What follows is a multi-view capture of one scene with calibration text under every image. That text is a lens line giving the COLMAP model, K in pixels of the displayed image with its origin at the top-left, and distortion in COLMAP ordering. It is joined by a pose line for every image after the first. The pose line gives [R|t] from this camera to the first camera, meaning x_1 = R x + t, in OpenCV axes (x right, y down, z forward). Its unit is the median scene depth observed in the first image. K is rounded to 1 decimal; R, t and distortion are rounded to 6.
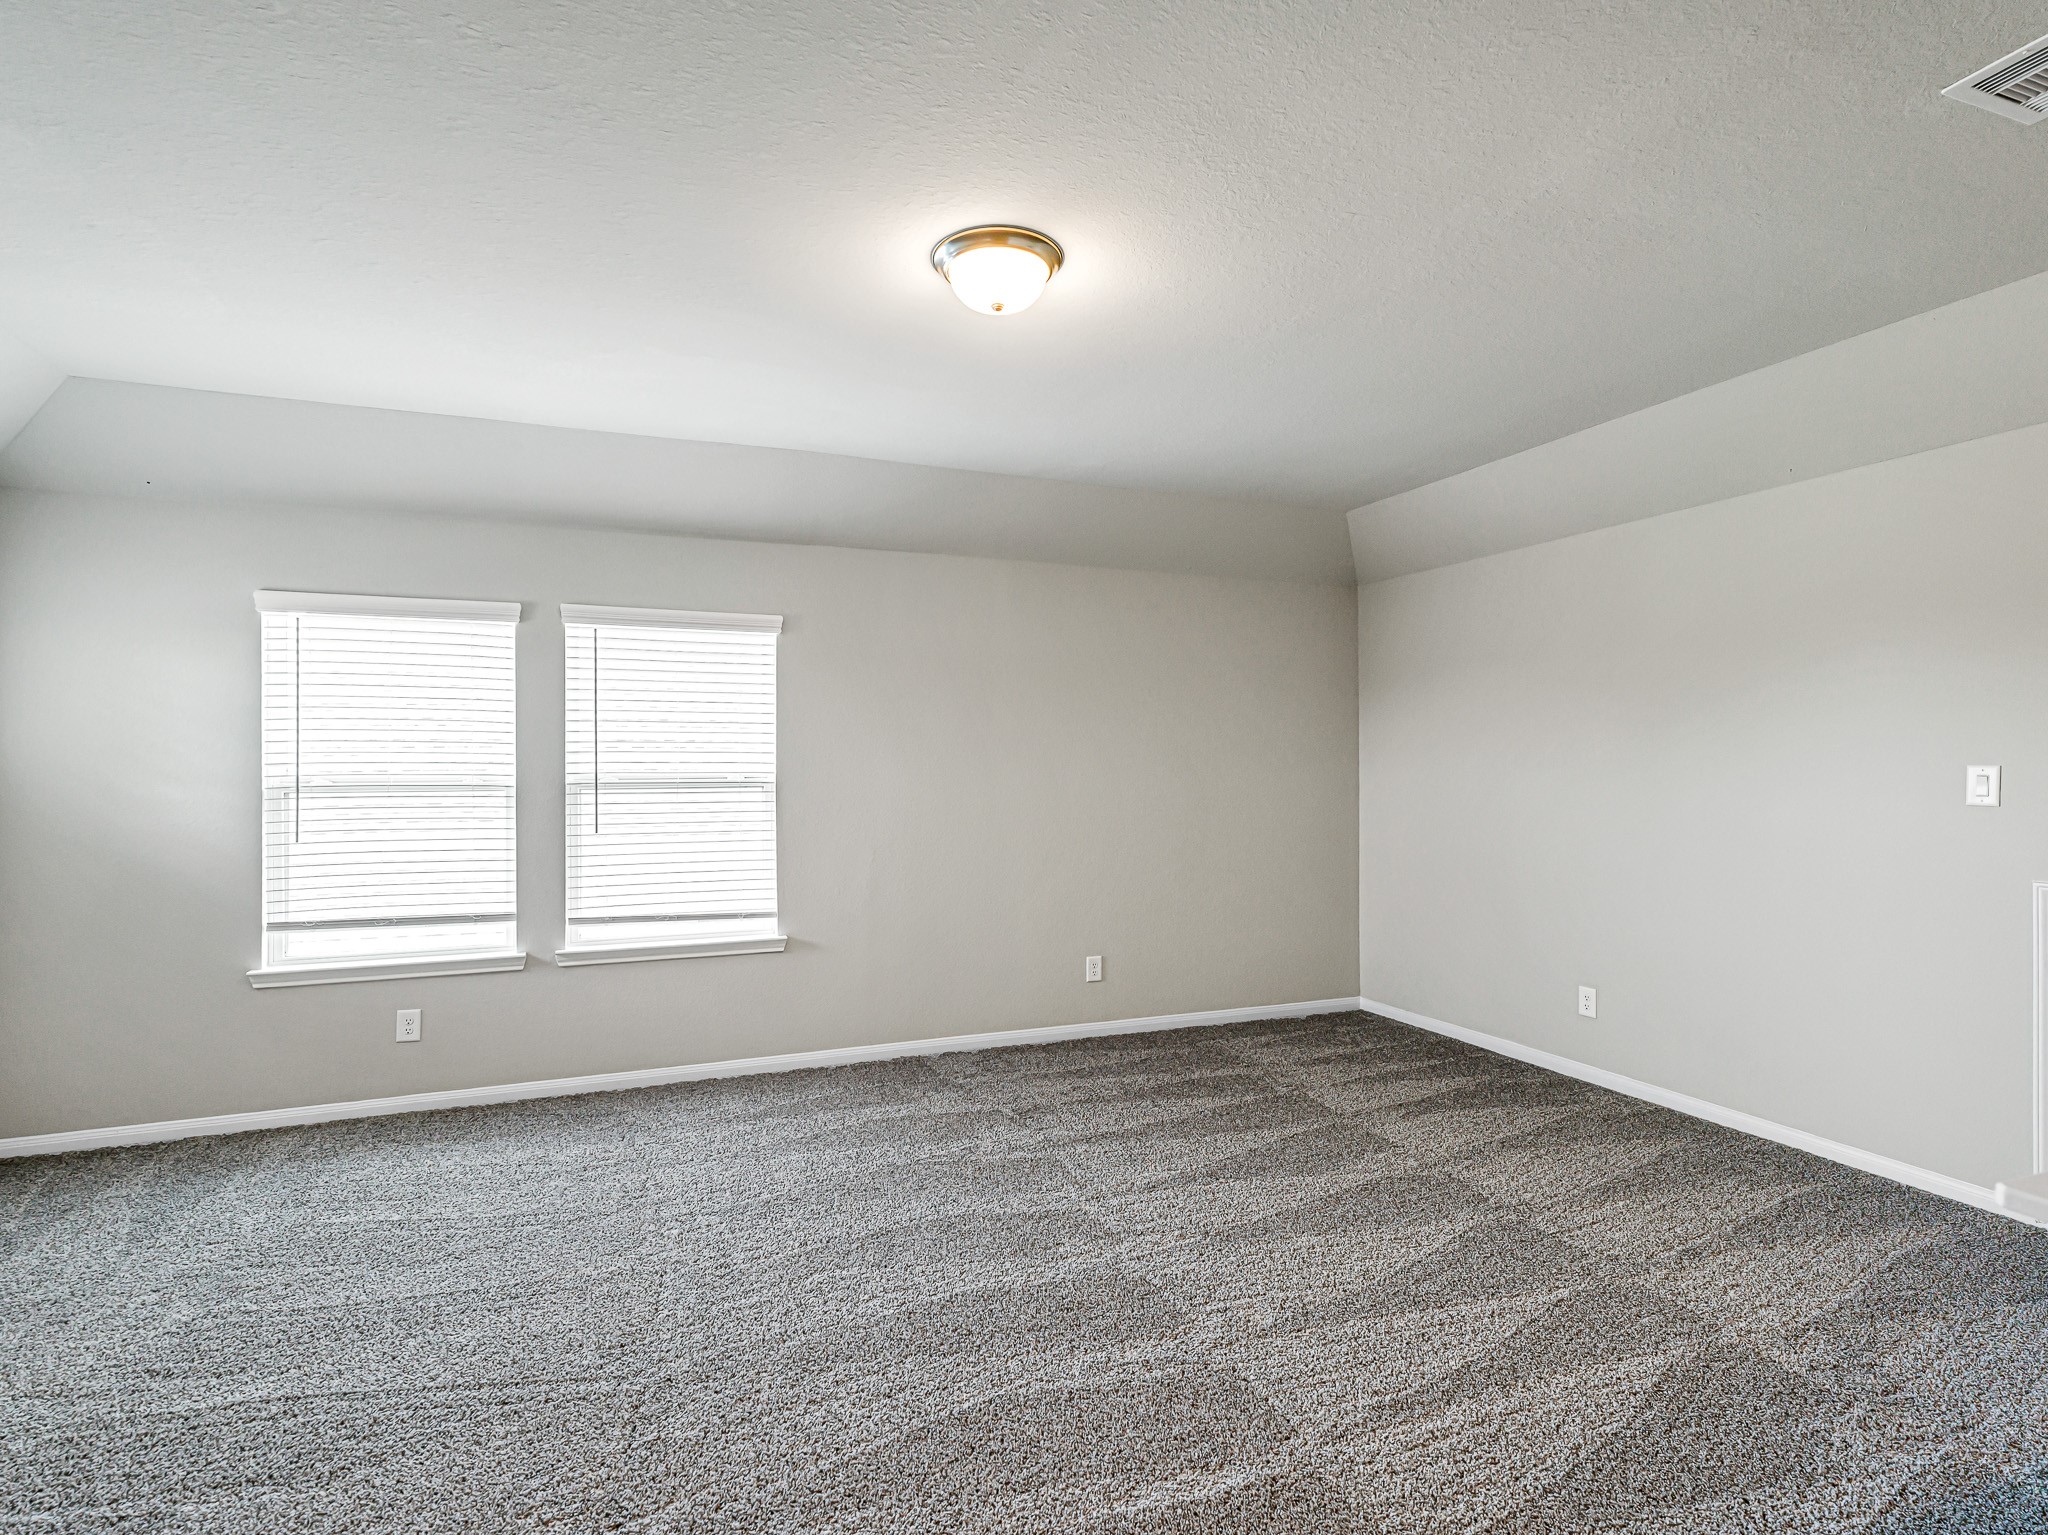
lens RADIAL K [[1042.4, 0, 1028.7], [0, 1042.4, 765.6], [0, 0, 1]] dist [0.002079, -0.003291]
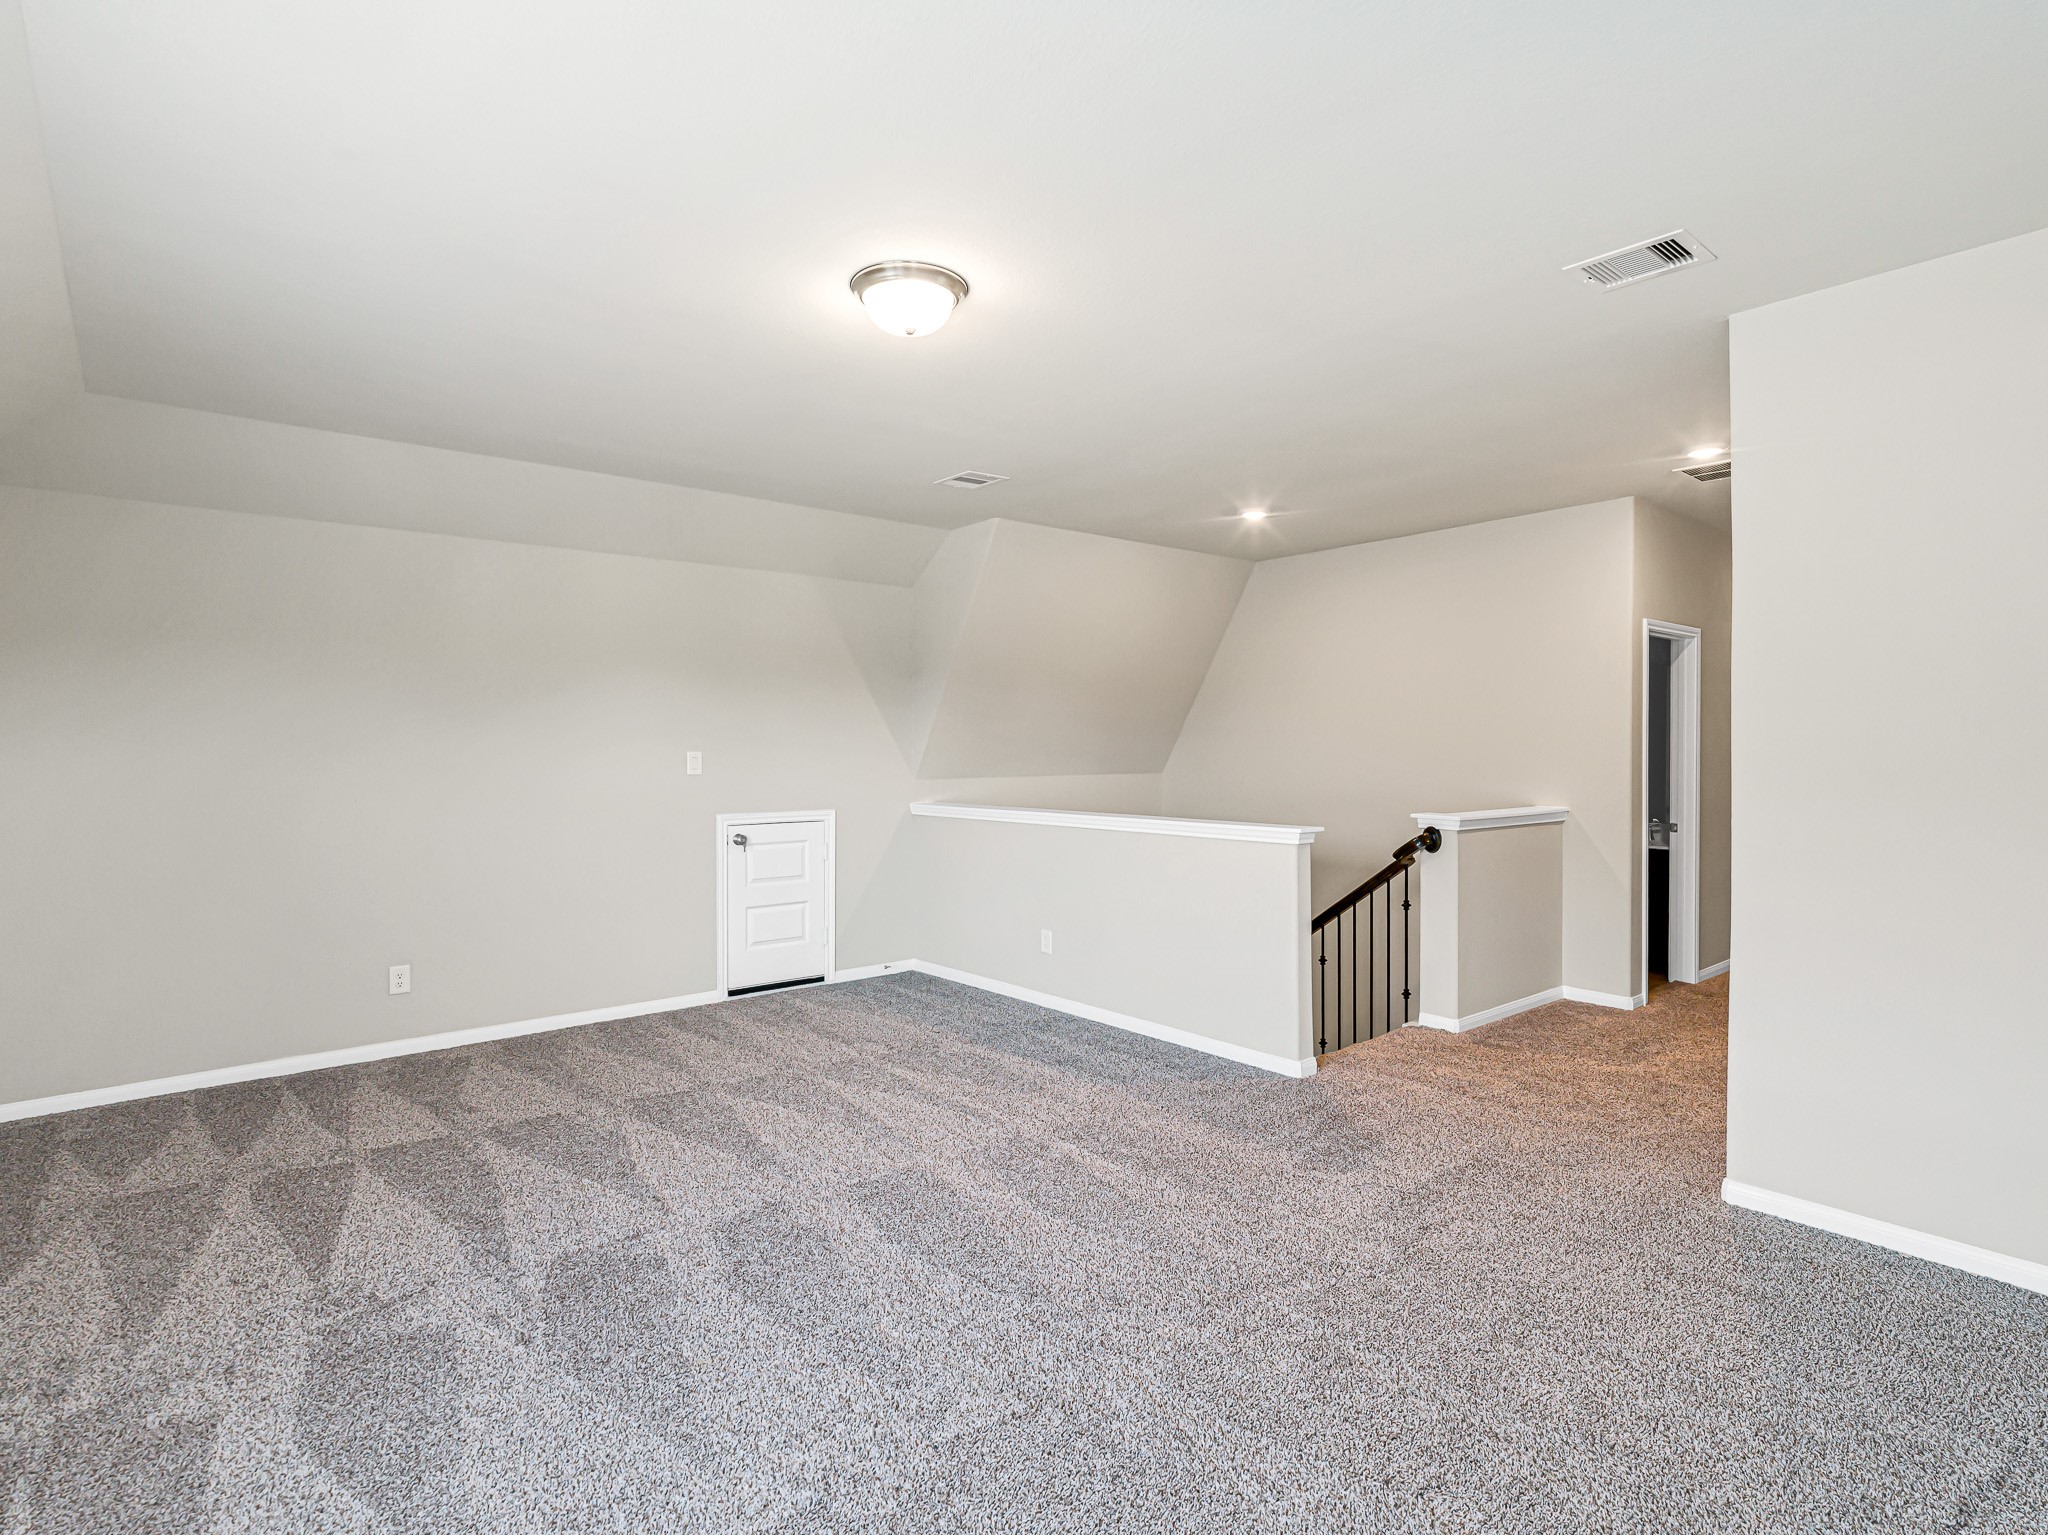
lens RADIAL K [[1042.4, 0, 1028.7], [0, 1042.4, 765.6], [0, 0, 1]] dist [0.002079, -0.003291]
pose [[-0.324061, -0.004875, 0.946024, -0.760849], [0.008699, 0.999929, 0.008132, 0.011594], [-0.945996, 0.010865, -0.323995, 0.863377]]
